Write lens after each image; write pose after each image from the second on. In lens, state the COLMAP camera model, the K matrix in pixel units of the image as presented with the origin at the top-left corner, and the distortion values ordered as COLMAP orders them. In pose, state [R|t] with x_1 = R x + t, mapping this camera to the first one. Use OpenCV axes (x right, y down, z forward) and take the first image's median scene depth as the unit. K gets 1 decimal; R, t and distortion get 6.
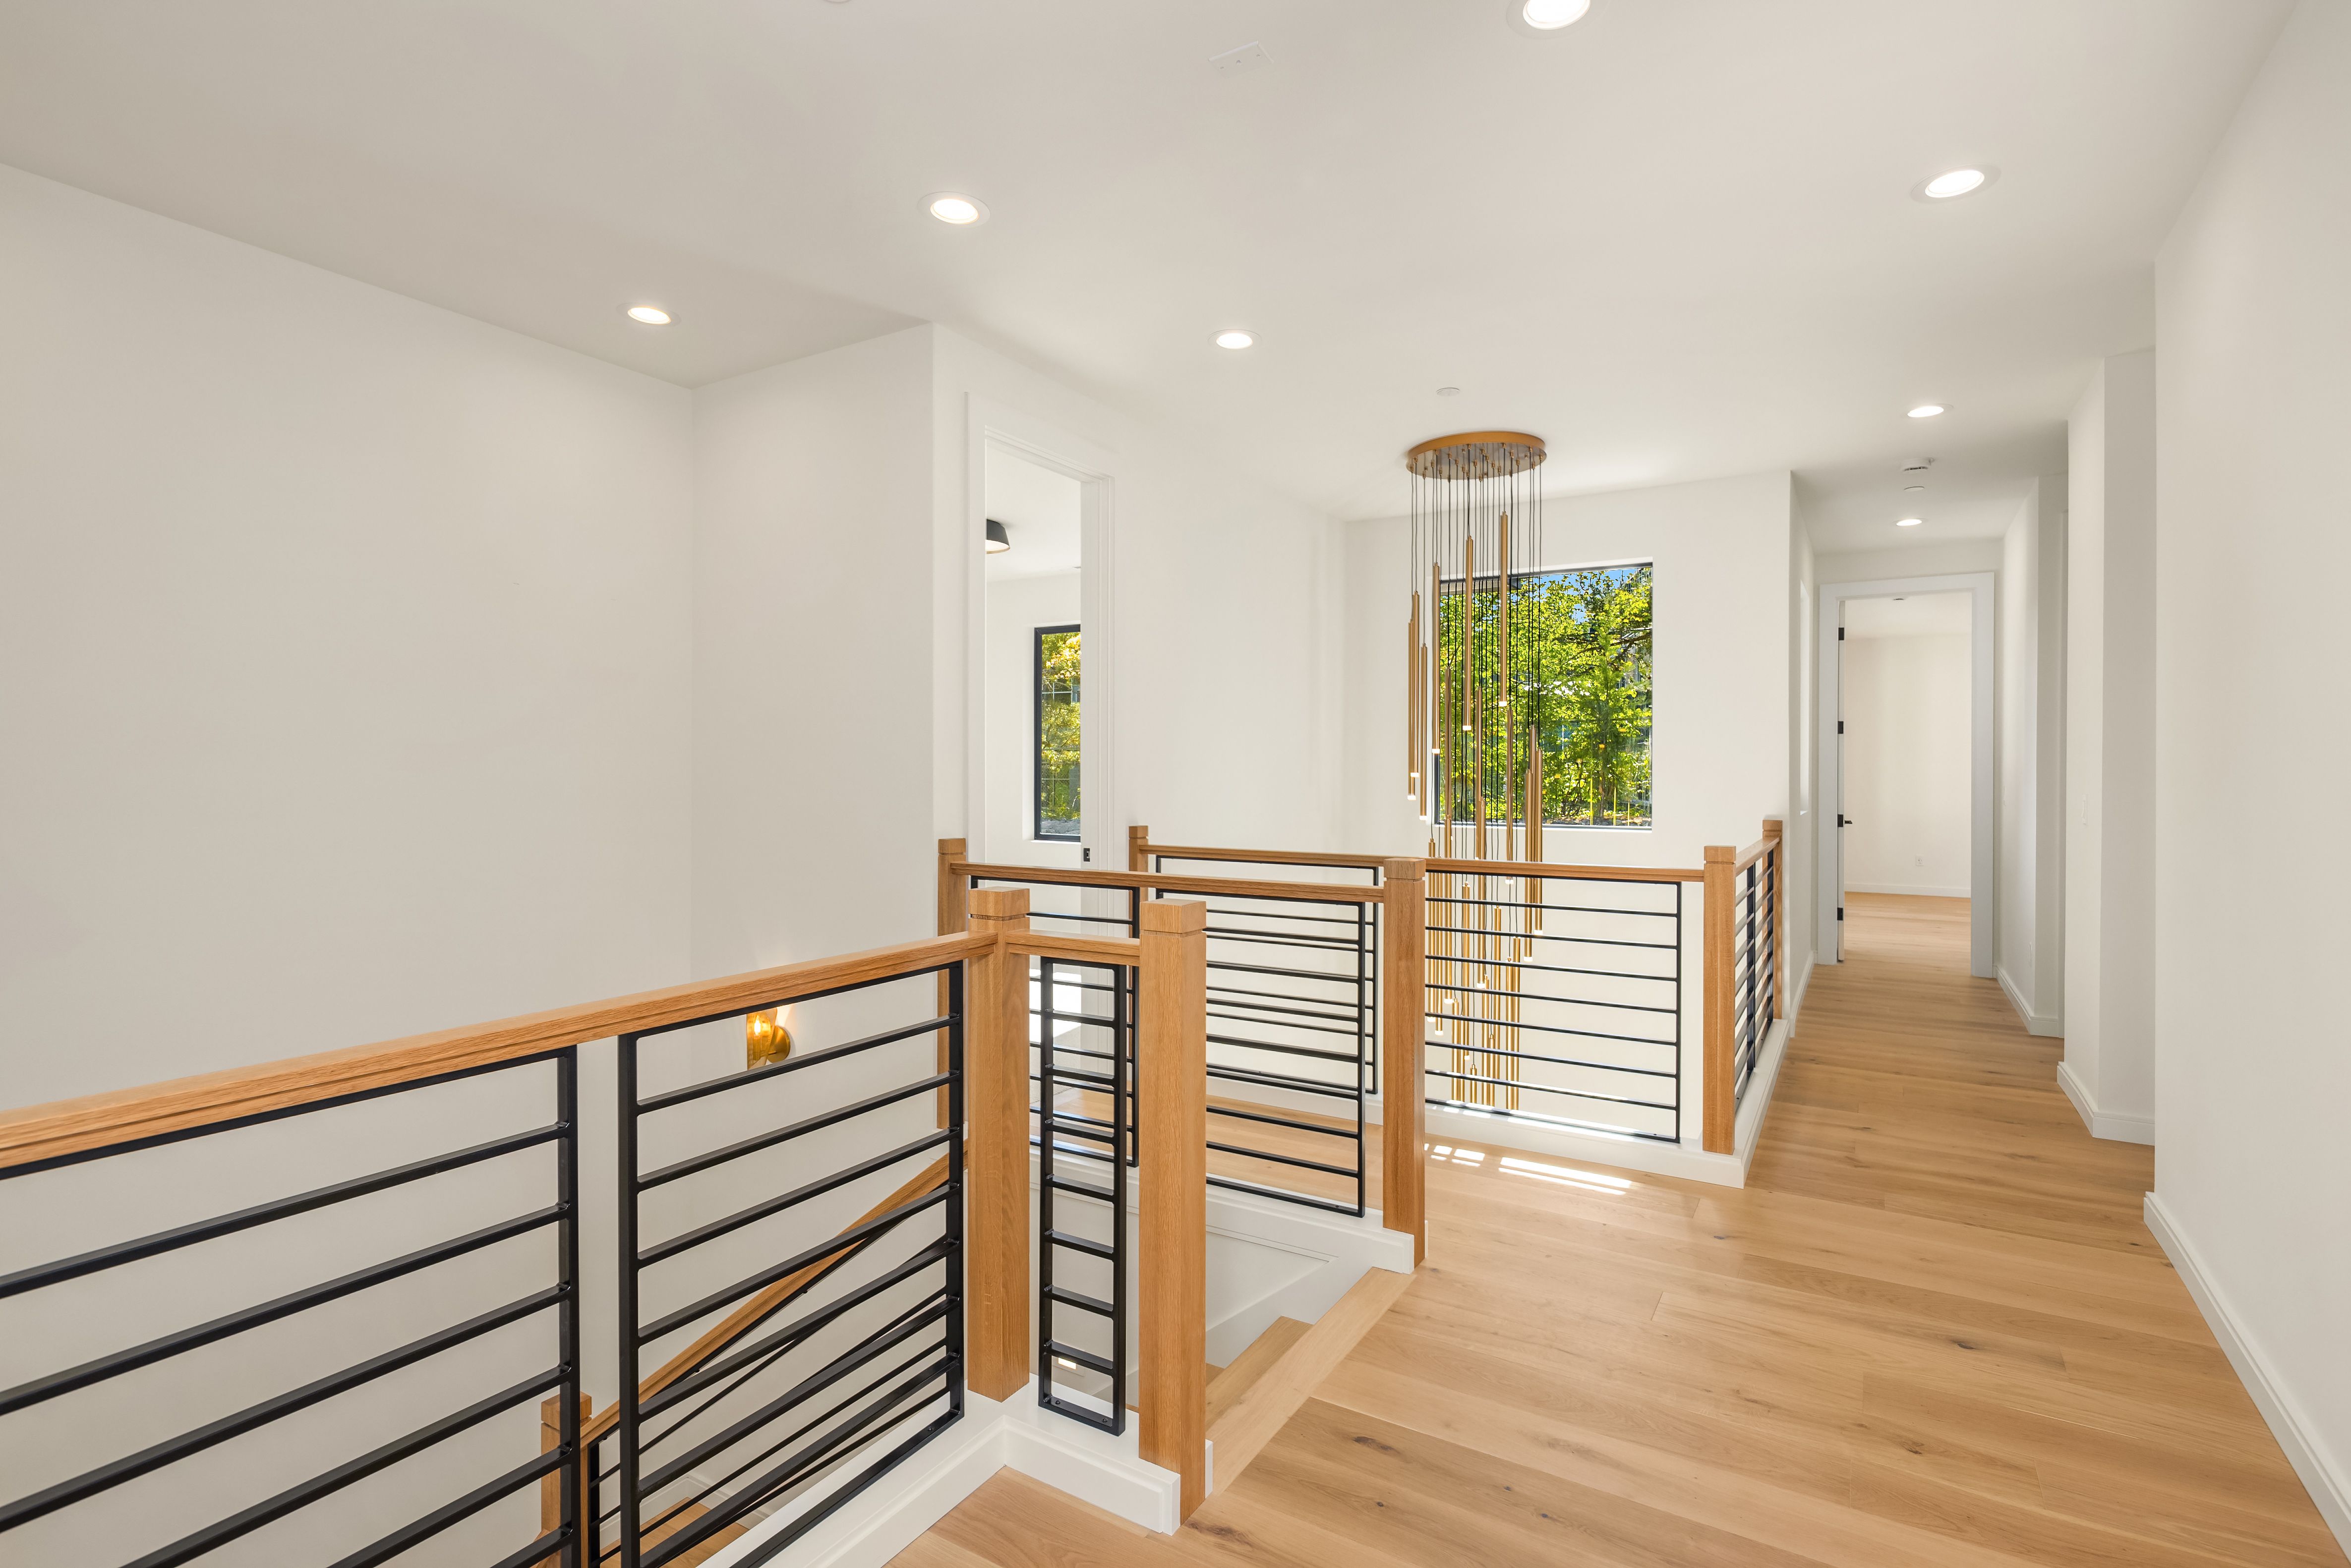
lens RADIAL K [[1135.4, 0, 1172.8], [0, 1135.4, 779.6], [0, 0, 1]] dist [0.000513, 0.000679]
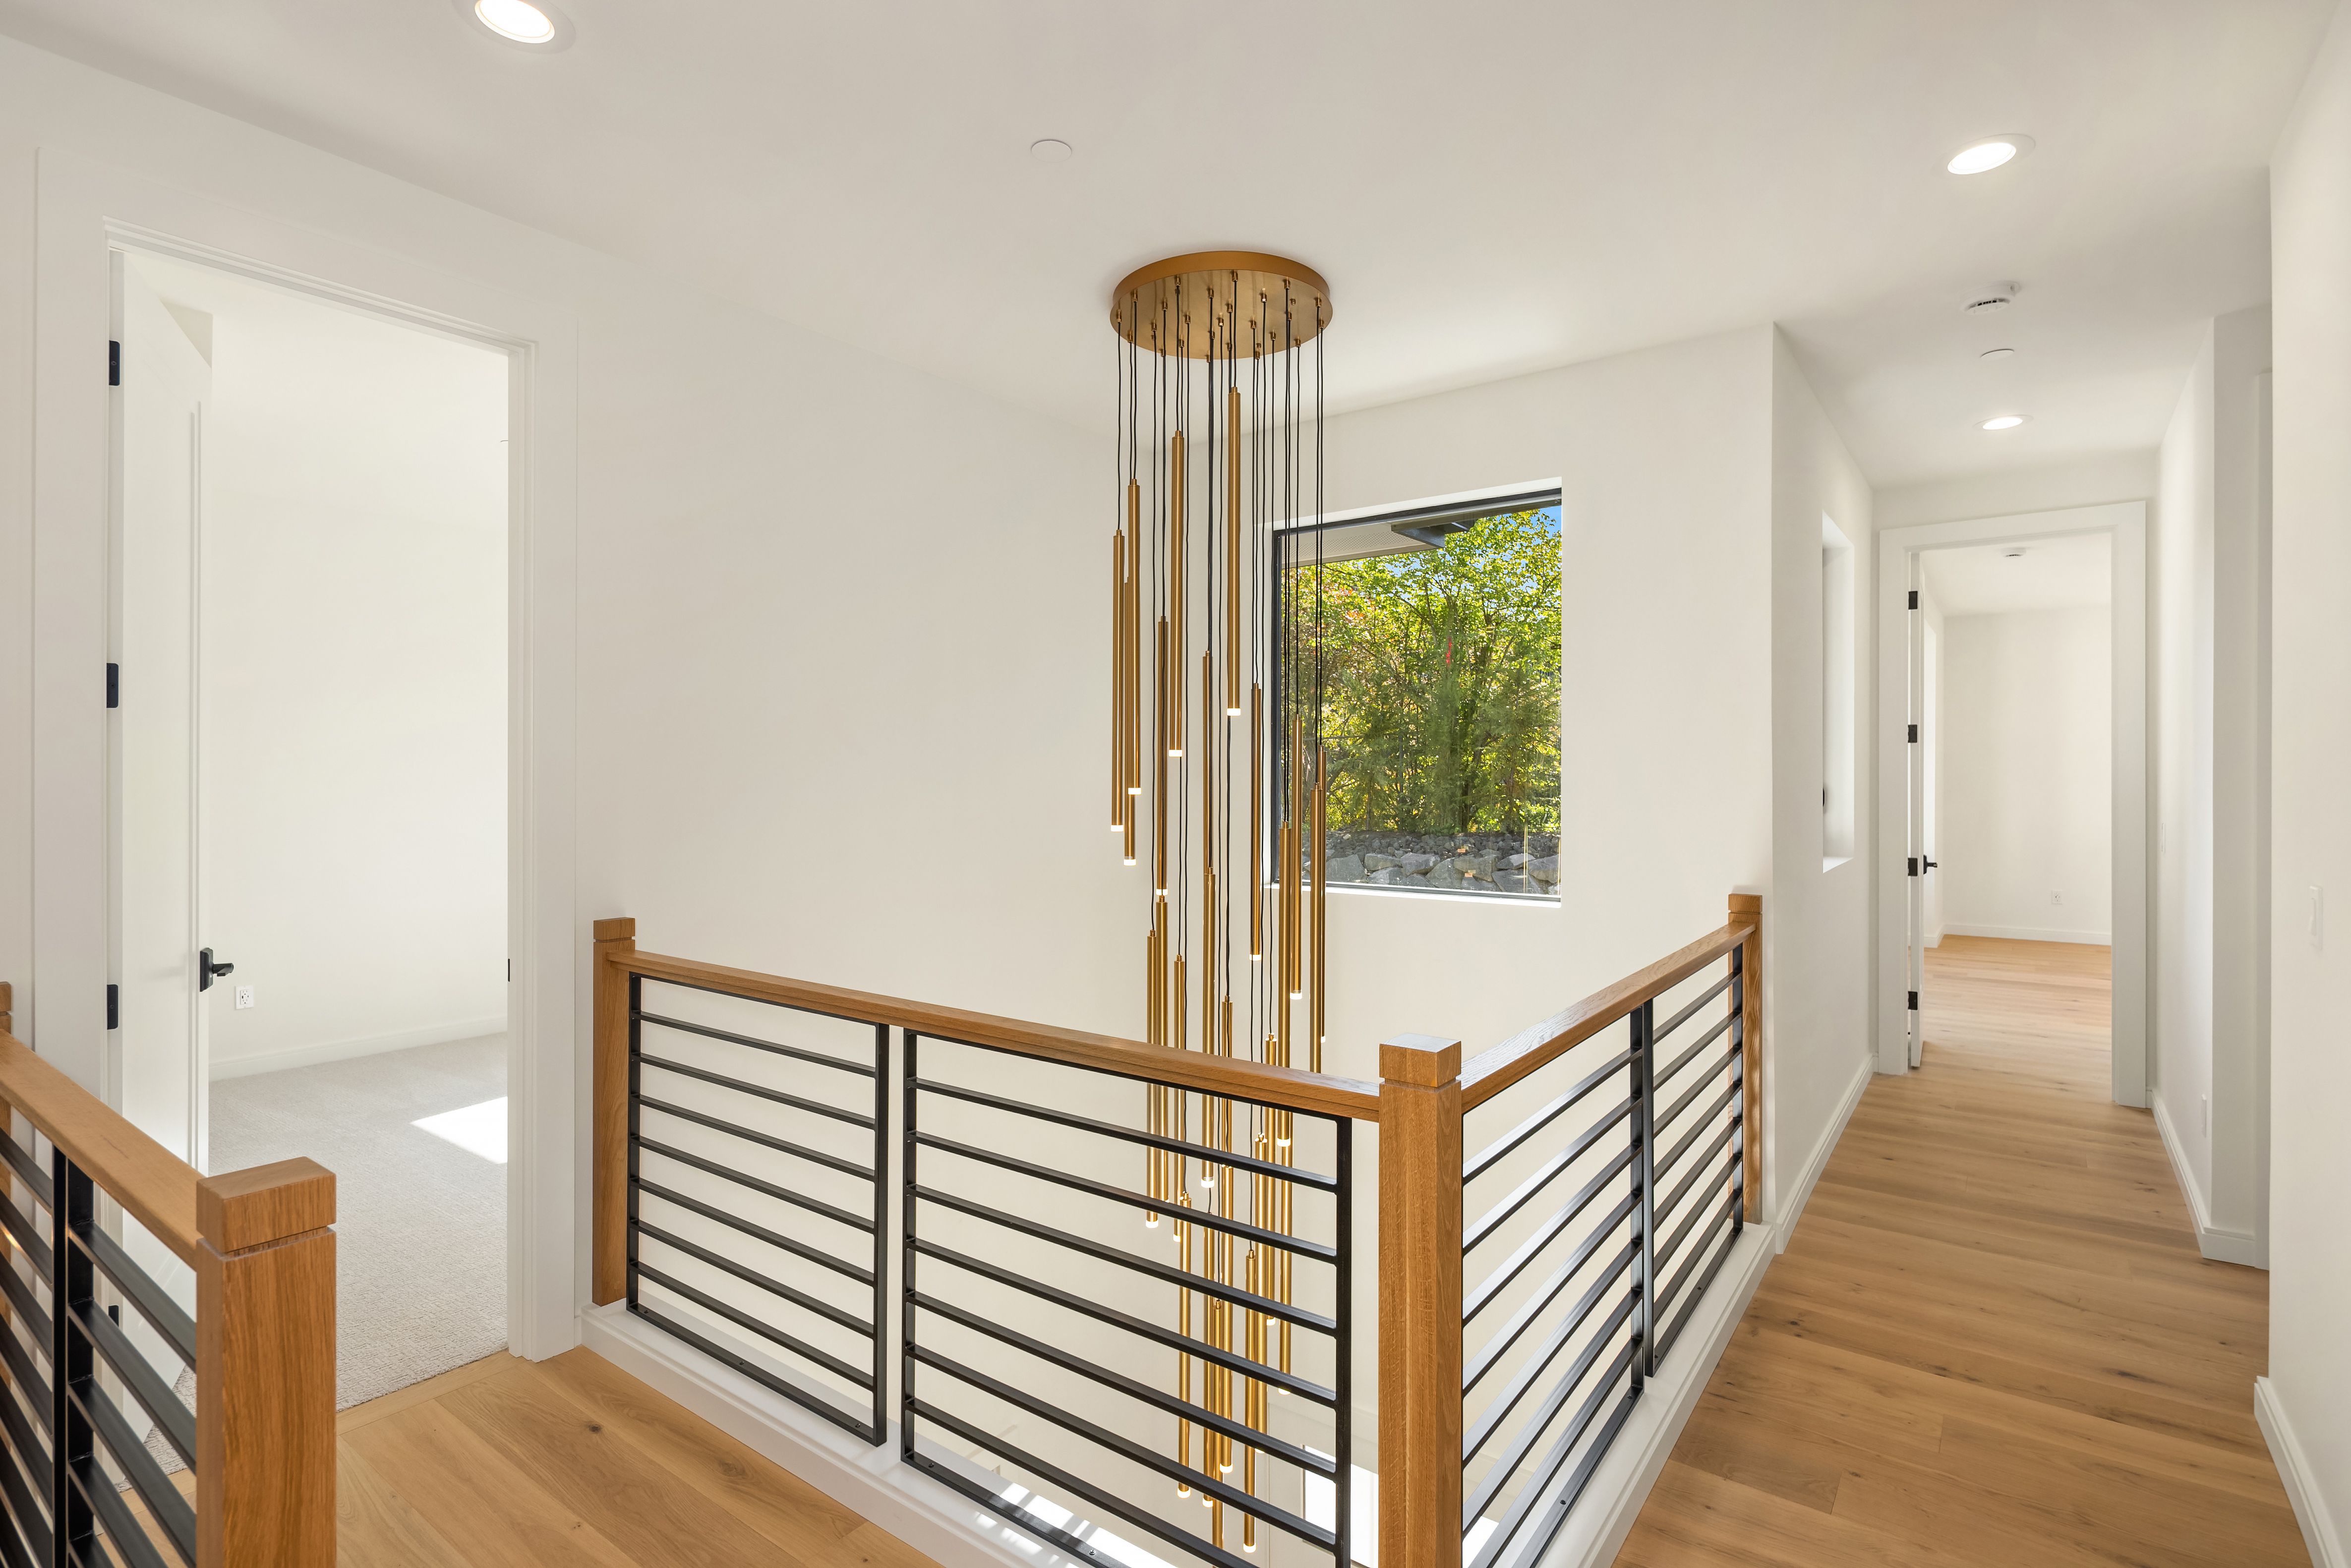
lens RADIAL K [[1135.4, 0, 1174.7], [0, 1135.4, 782.1], [0, 0, 1]] dist [0.000513, 0.000679]
pose [[0.995527, -0.005749, -0.094306, 0.277170], [0.005979, 0.999980, 0.002157, -0.028056], [0.094291, -0.002711, 0.995541, 0.358623]]
